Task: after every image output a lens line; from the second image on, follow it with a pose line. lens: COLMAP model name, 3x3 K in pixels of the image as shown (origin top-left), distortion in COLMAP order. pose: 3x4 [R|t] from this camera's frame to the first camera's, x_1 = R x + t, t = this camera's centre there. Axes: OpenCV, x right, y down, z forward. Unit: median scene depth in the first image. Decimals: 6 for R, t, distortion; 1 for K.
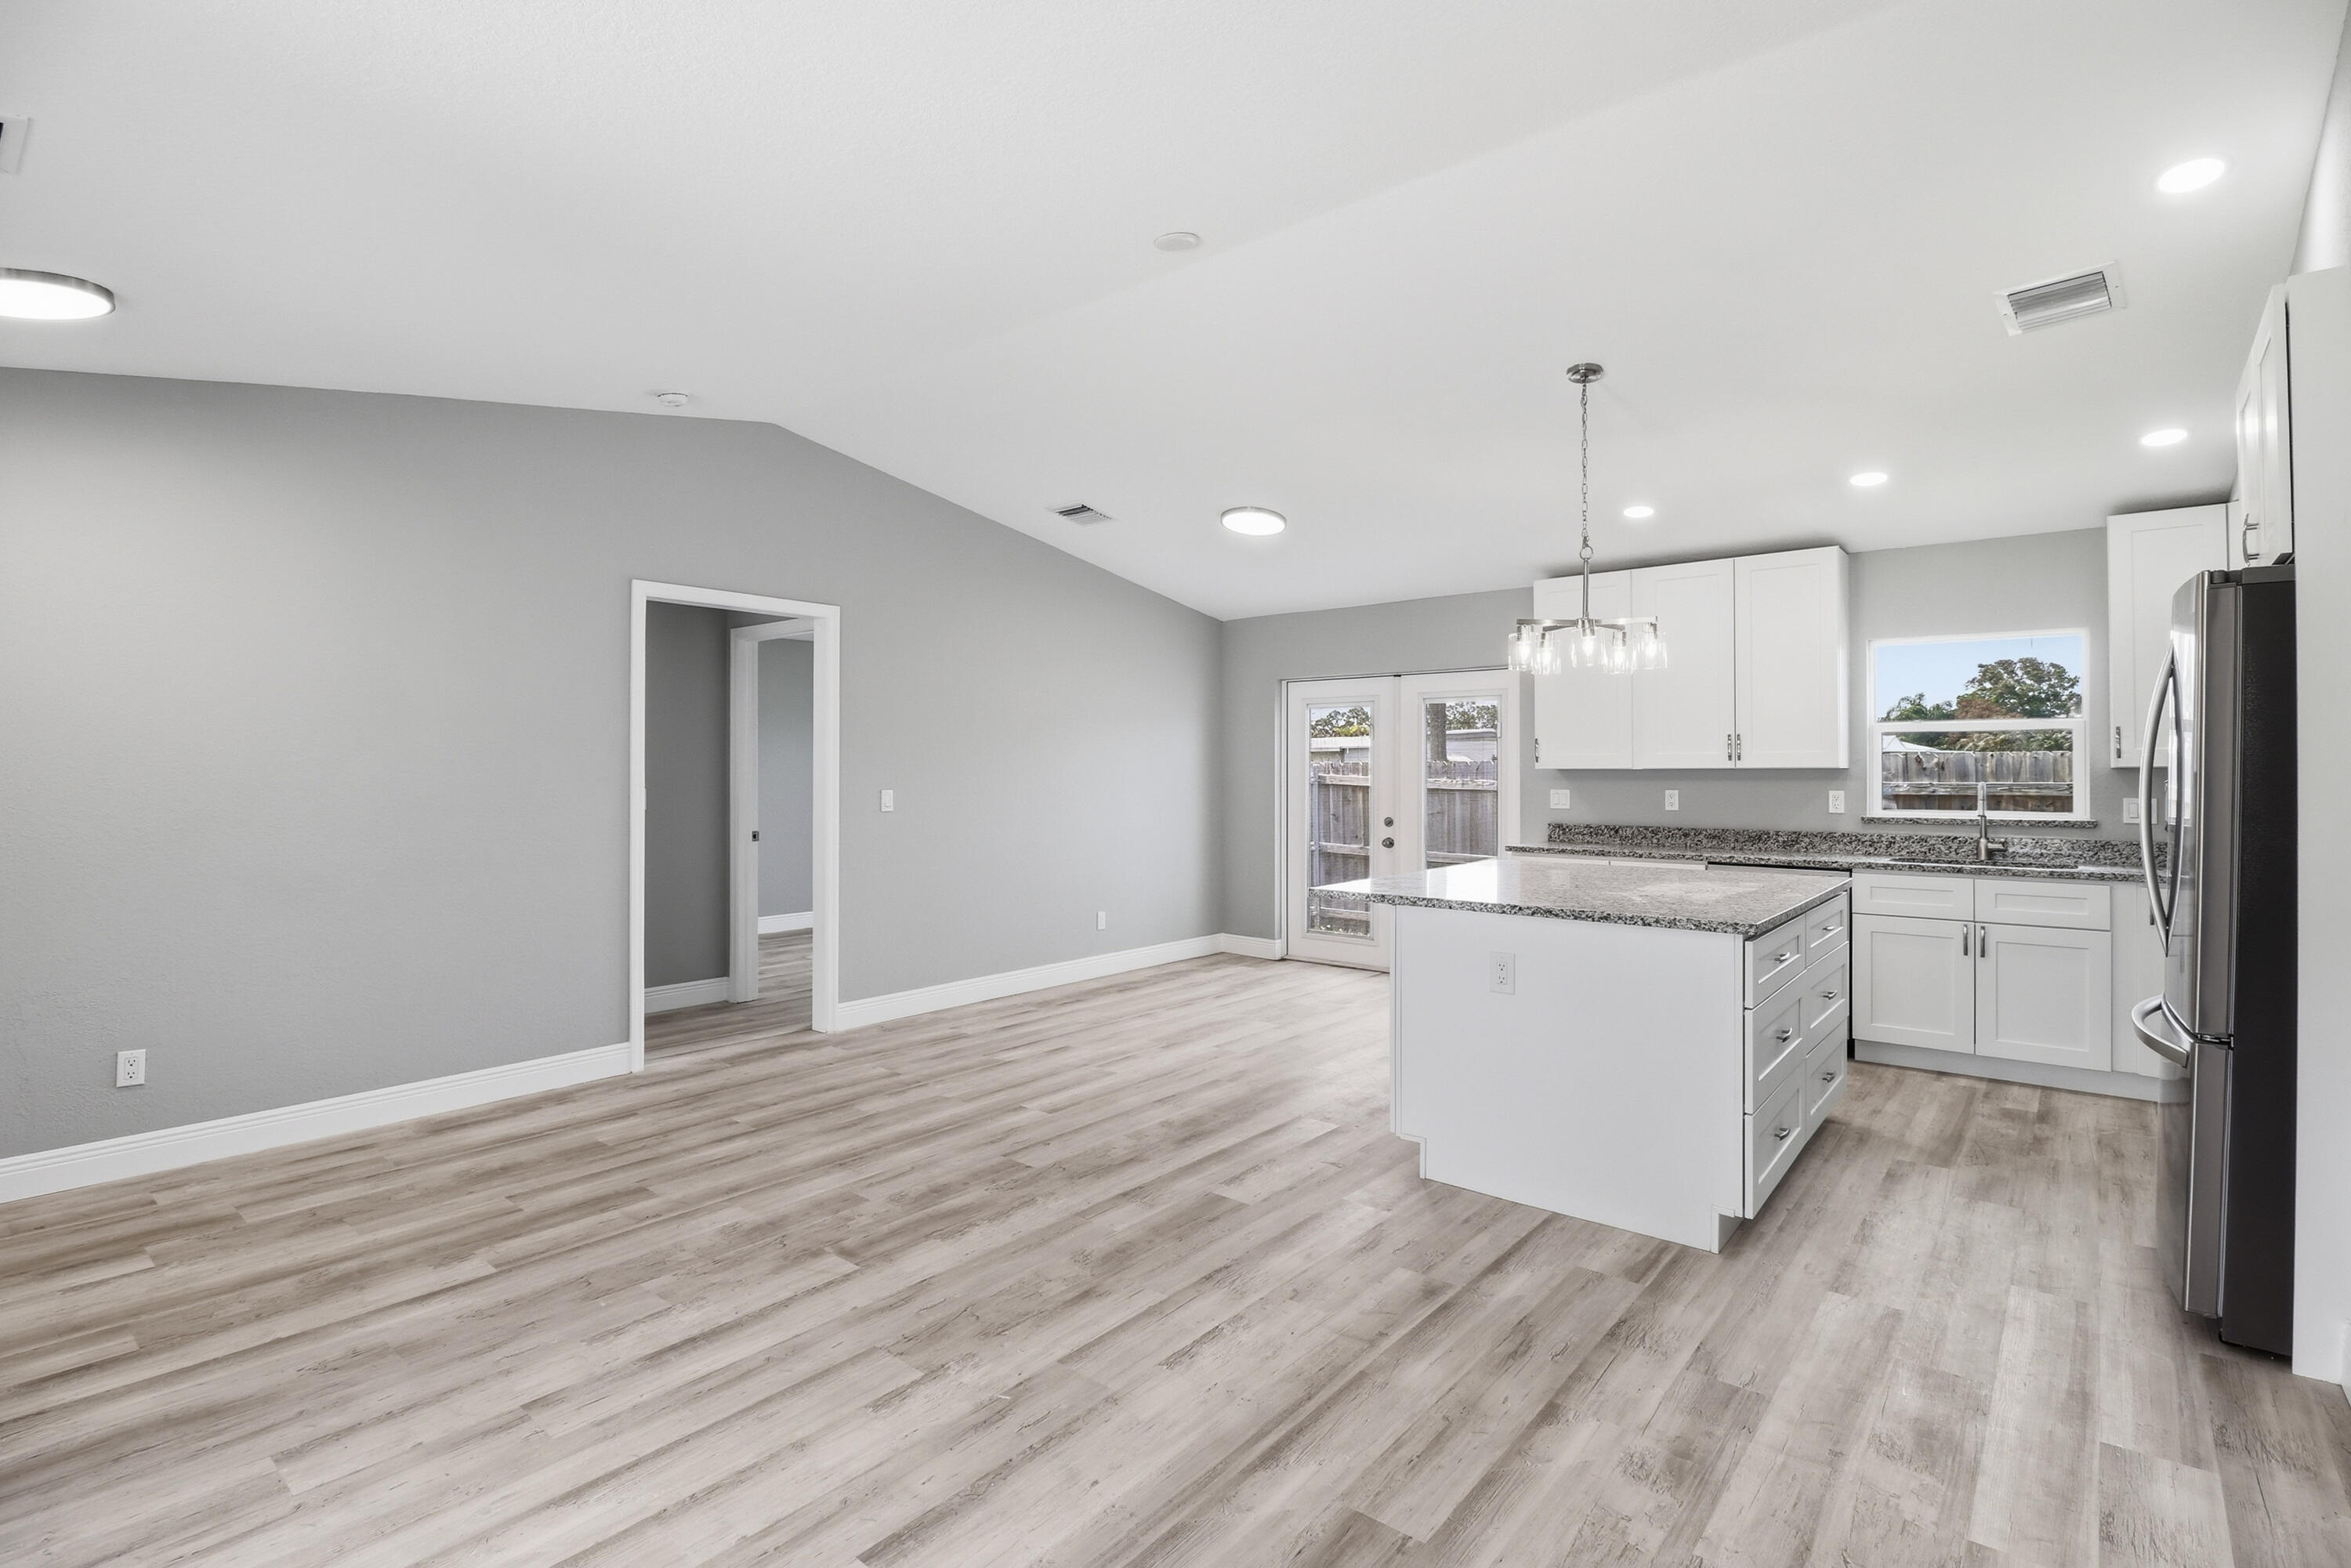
lens RADIAL K [[1096.7, 0, 1175.5], [0, 1096.7, 784.0], [0, 0, 1]] dist [-0.003548, -0.010020]
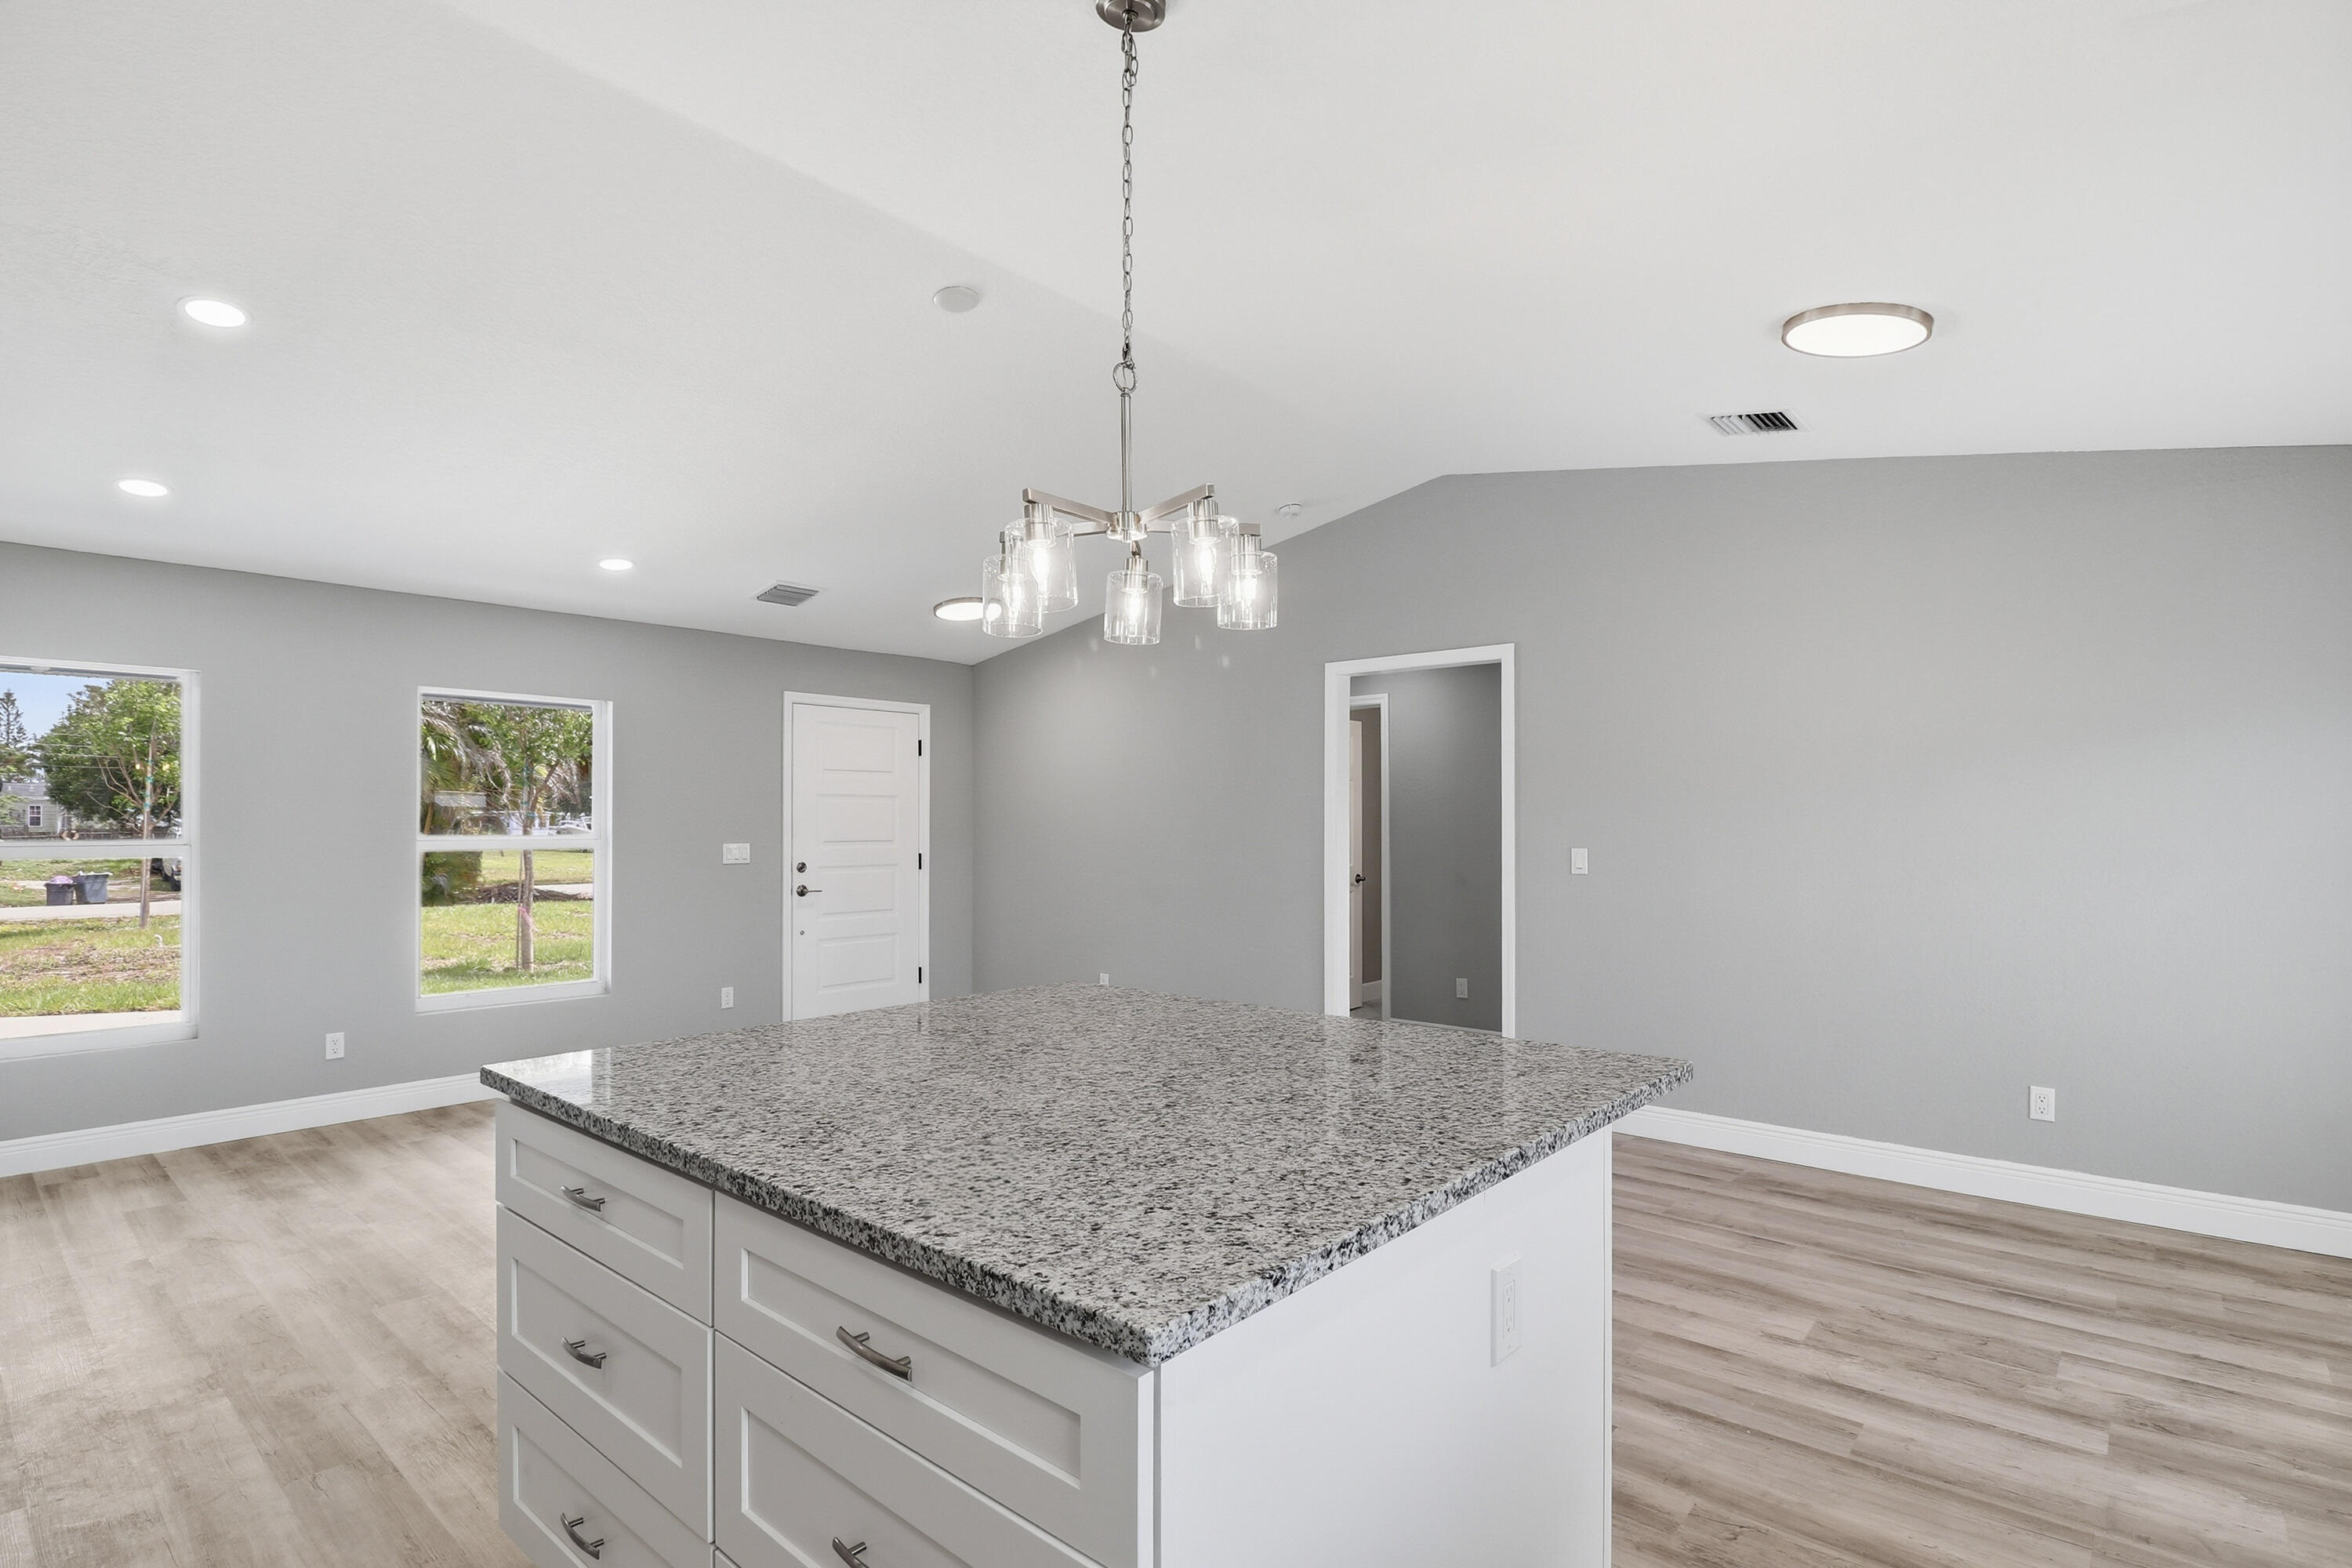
lens RADIAL K [[1132.0, 0, 1185.0], [0, 1132.0, 824.4], [0, 0, 1]] dist [-0.002200, -0.009990]
pose [[-0.012744, 0.002735, -0.999915, 1.495597], [-0.012256, 0.999921, 0.002891, -0.030028], [0.999844, 0.012292, -0.012709, 1.773530]]
